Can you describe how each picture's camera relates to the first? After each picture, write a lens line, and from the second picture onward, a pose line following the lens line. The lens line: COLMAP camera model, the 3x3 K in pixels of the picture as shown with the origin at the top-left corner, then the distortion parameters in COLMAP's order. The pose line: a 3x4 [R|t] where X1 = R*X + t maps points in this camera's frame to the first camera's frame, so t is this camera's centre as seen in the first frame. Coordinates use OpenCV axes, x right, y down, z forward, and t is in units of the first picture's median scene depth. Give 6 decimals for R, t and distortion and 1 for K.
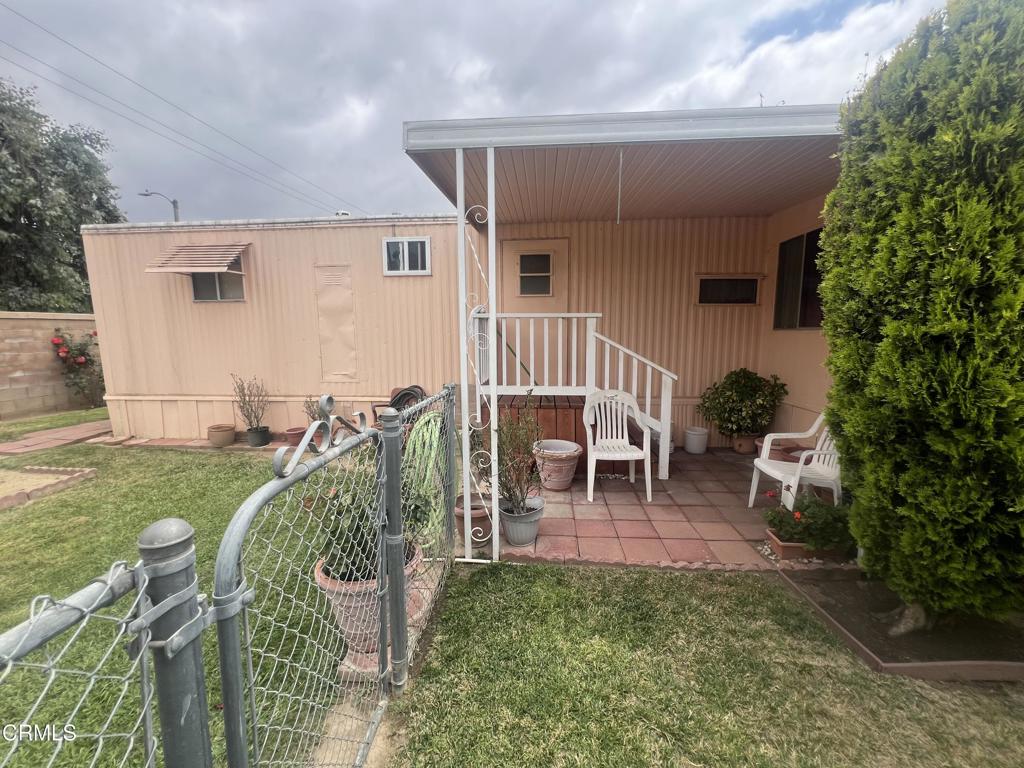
lens RADIAL K [[410.3, 0, 514.8], [0, 410.3, 385.8], [0, 0, 1]] dist [0.000232, -0.000039]
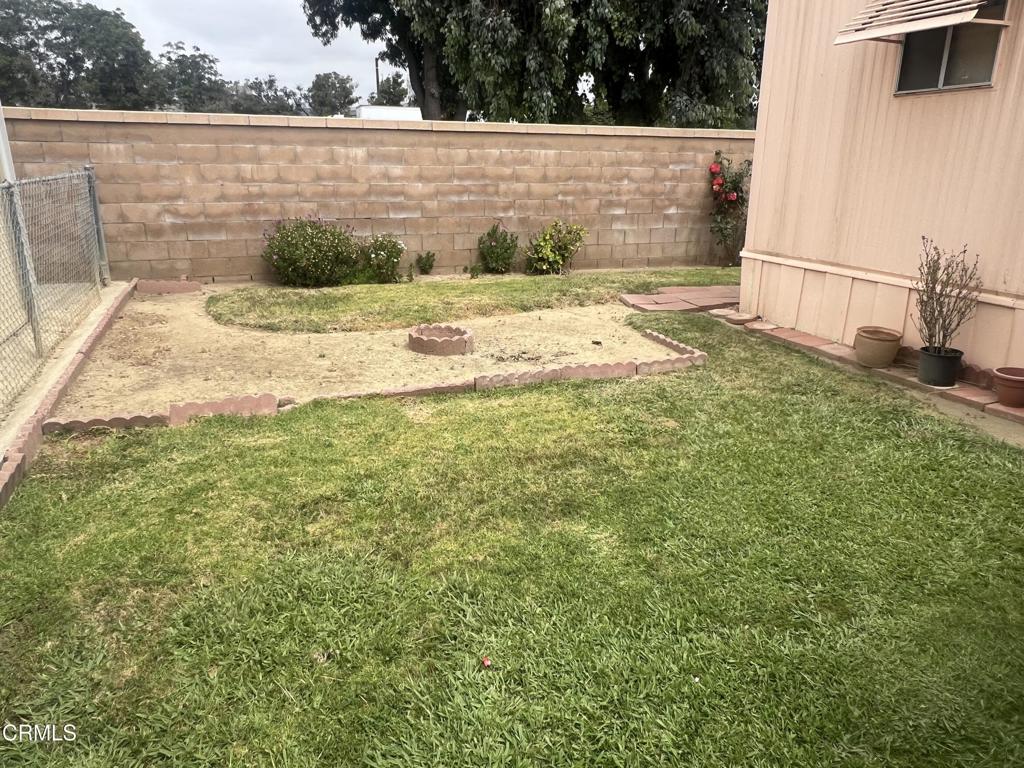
lens RADIAL K [[708.8, 0, 511.0], [0, 708.8, 385.4], [0, 0, 1]] dist [-0.006126, 0.002628]
pose [[0.434565, 0.279365, -0.856218, -0.095120], [-0.133106, 0.960158, 0.245721, 0.001198], [0.890750, 0.007186, 0.454436, 0.126232]]
